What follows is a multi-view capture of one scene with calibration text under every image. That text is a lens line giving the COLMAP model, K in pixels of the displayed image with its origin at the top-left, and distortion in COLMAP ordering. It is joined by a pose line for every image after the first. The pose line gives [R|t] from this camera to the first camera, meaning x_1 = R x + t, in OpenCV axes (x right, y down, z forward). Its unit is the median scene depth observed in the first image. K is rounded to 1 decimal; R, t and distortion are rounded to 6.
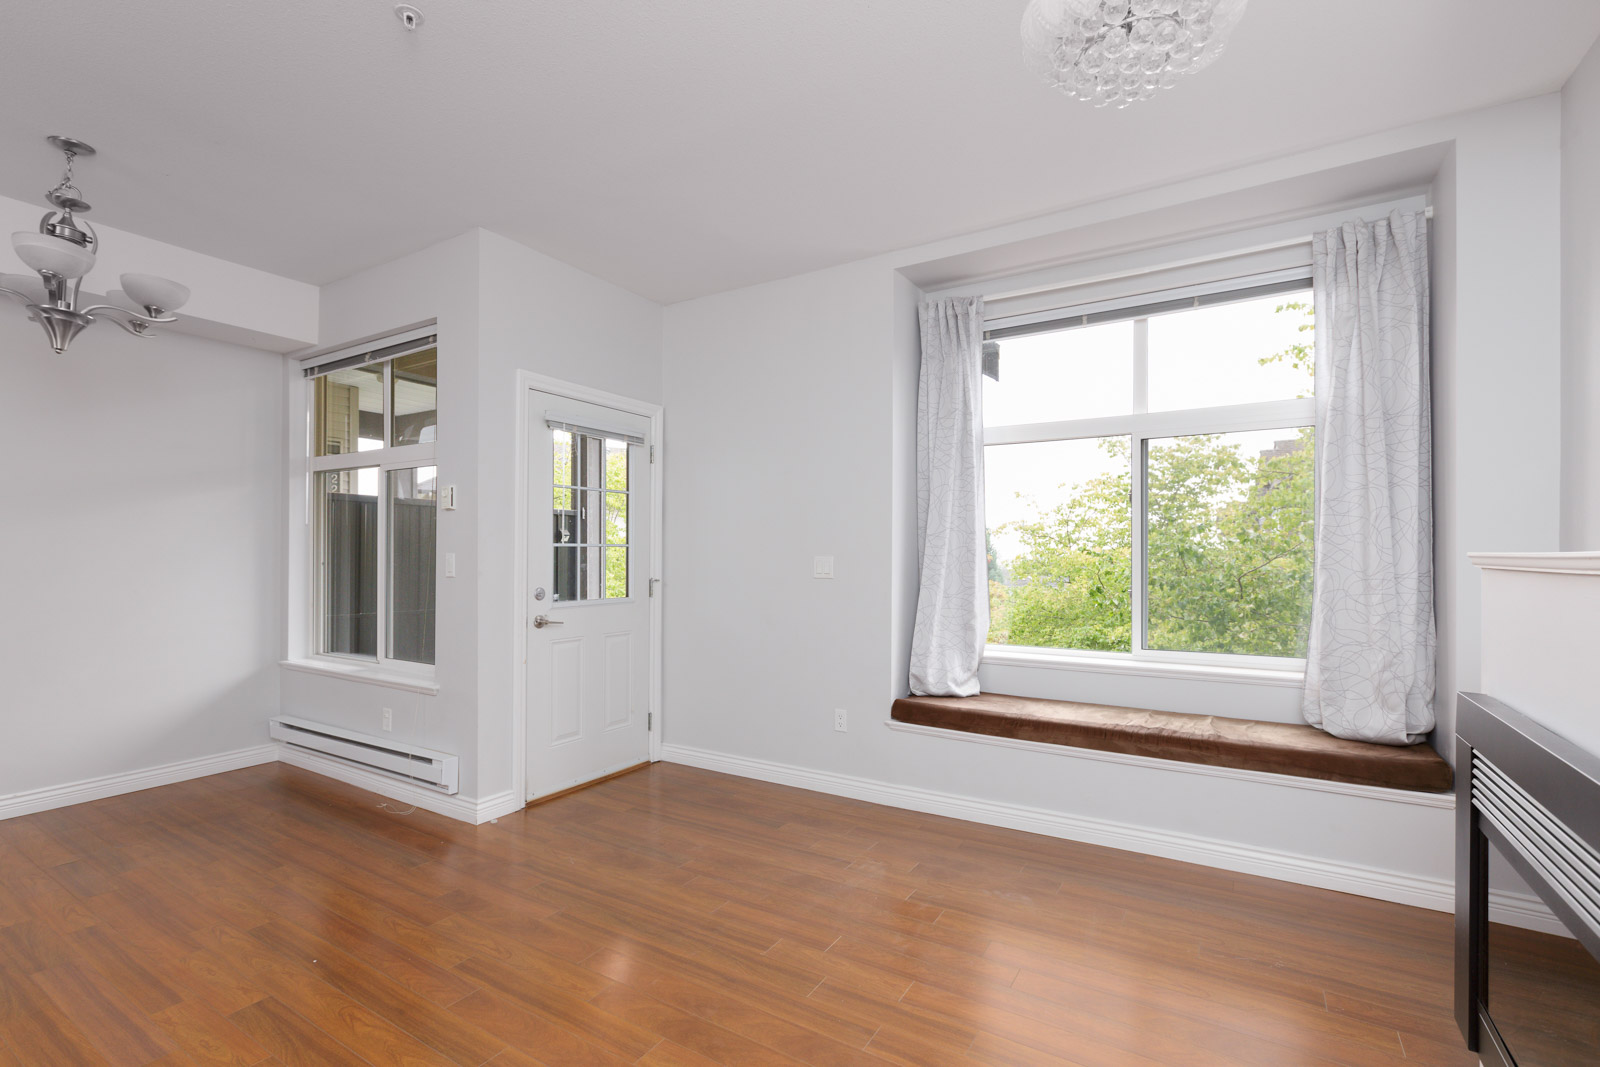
lens RADIAL K [[715.5, 0, 806.7], [0, 715.5, 547.5], [0, 0, 1]] dist [-0.000424, -0.000452]
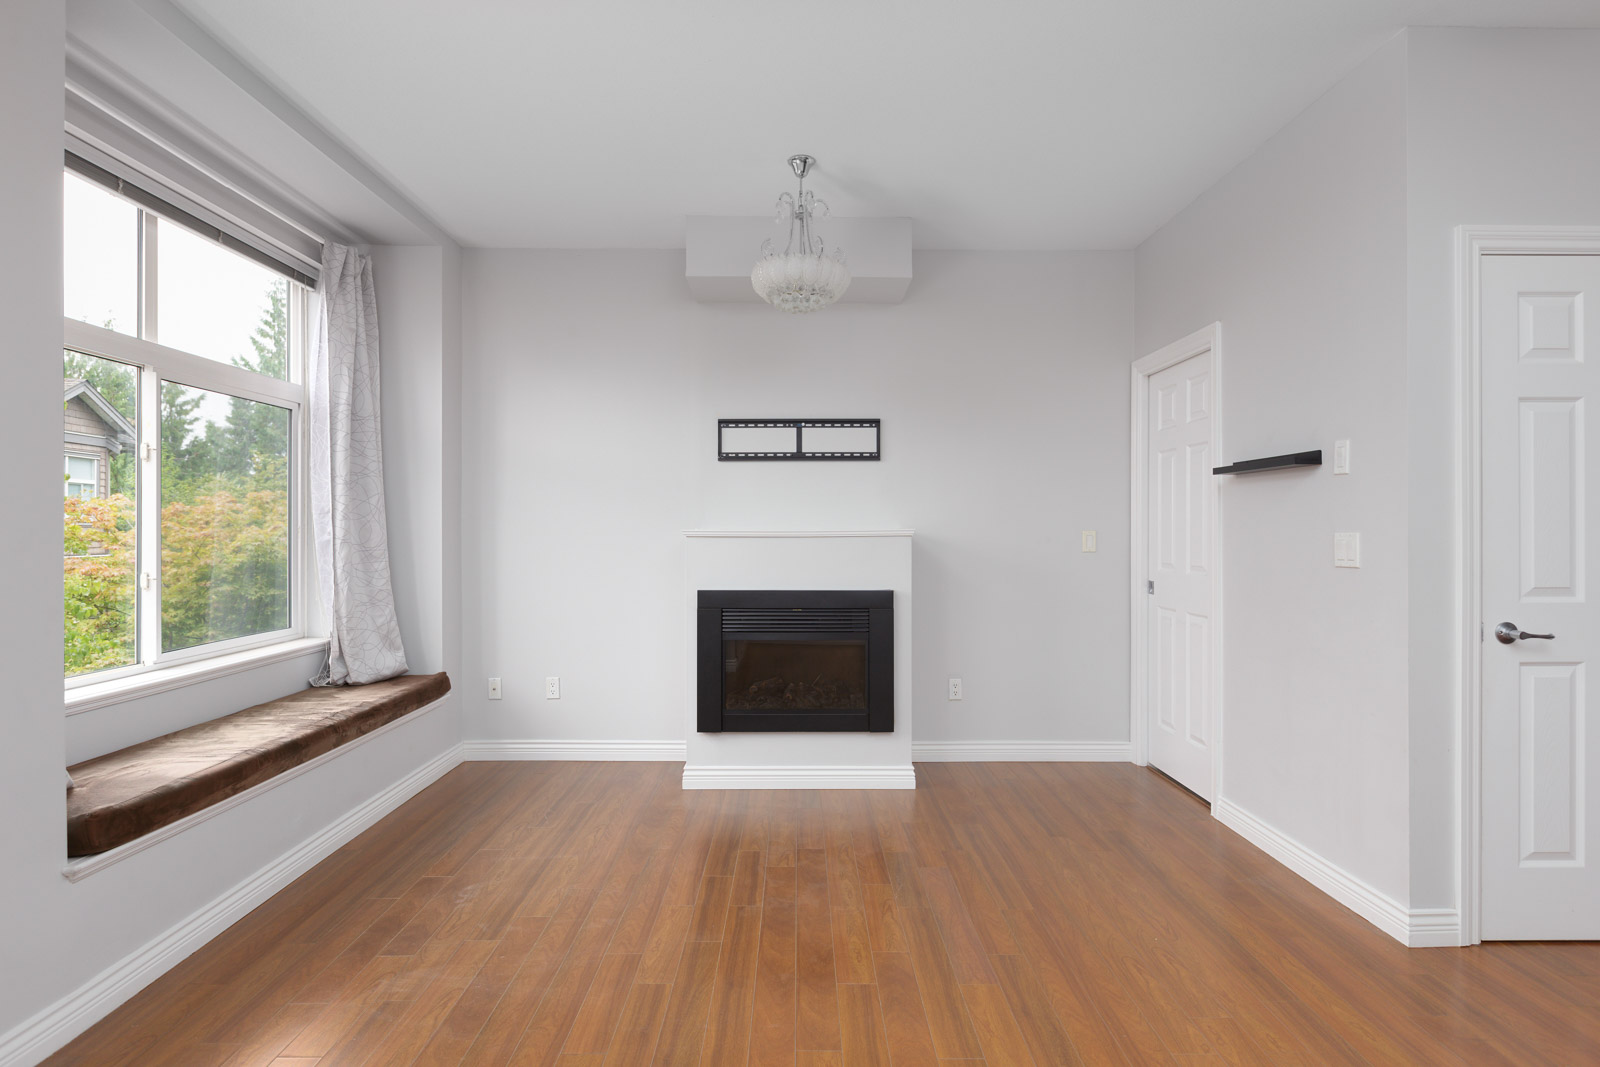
lens RADIAL K [[810.9, 0, 800.0], [0, 810.9, 533.5], [0, 0, 1]] dist [0.000218, 0.000558]
pose [[-0.522633, -0.000463, 0.852557, -0.722181], [-0.010191, 0.999932, -0.005704, 0.015432], [-0.852497, -0.011670, -0.522602, 1.015781]]
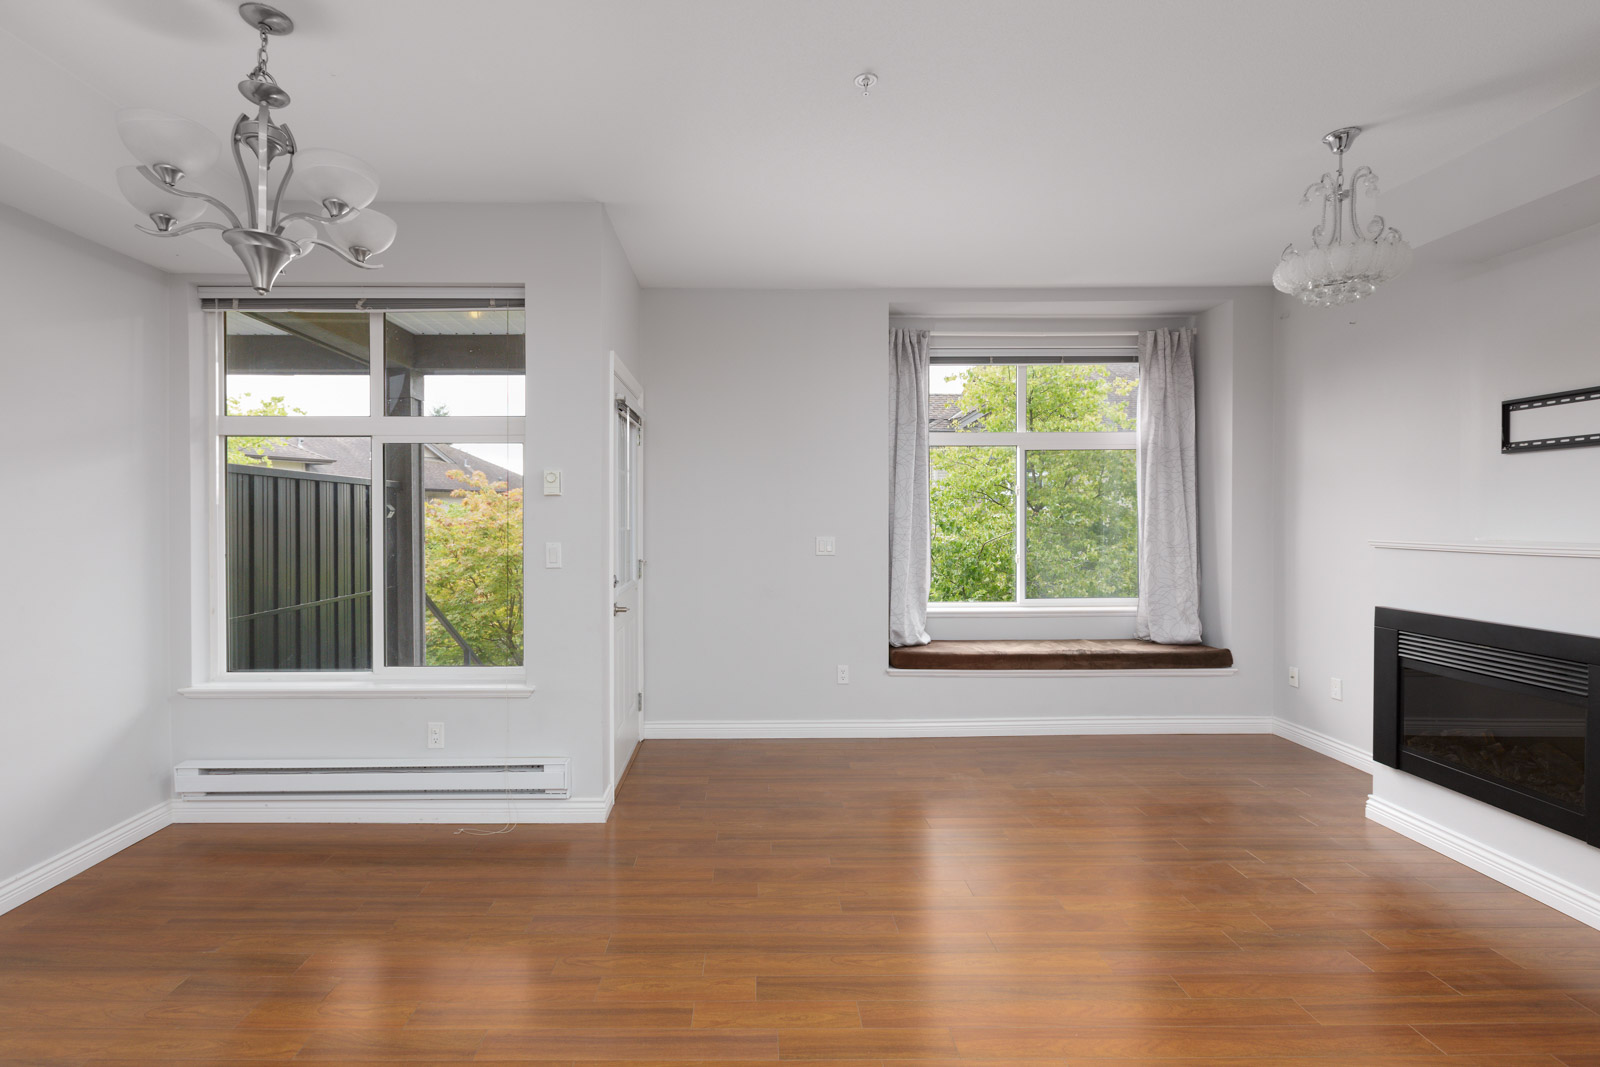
lens RADIAL K [[724.1, 0, 746.3], [0, 724.1, 520.4], [0, 0, 1]] dist [0.000697, 0.000074]
pose [[0.854524, -0.007604, 0.519356, -0.869697], [-0.000614, 0.999877, 0.015649, -0.040696], [-0.519412, -0.013691, 0.854414, 0.071152]]
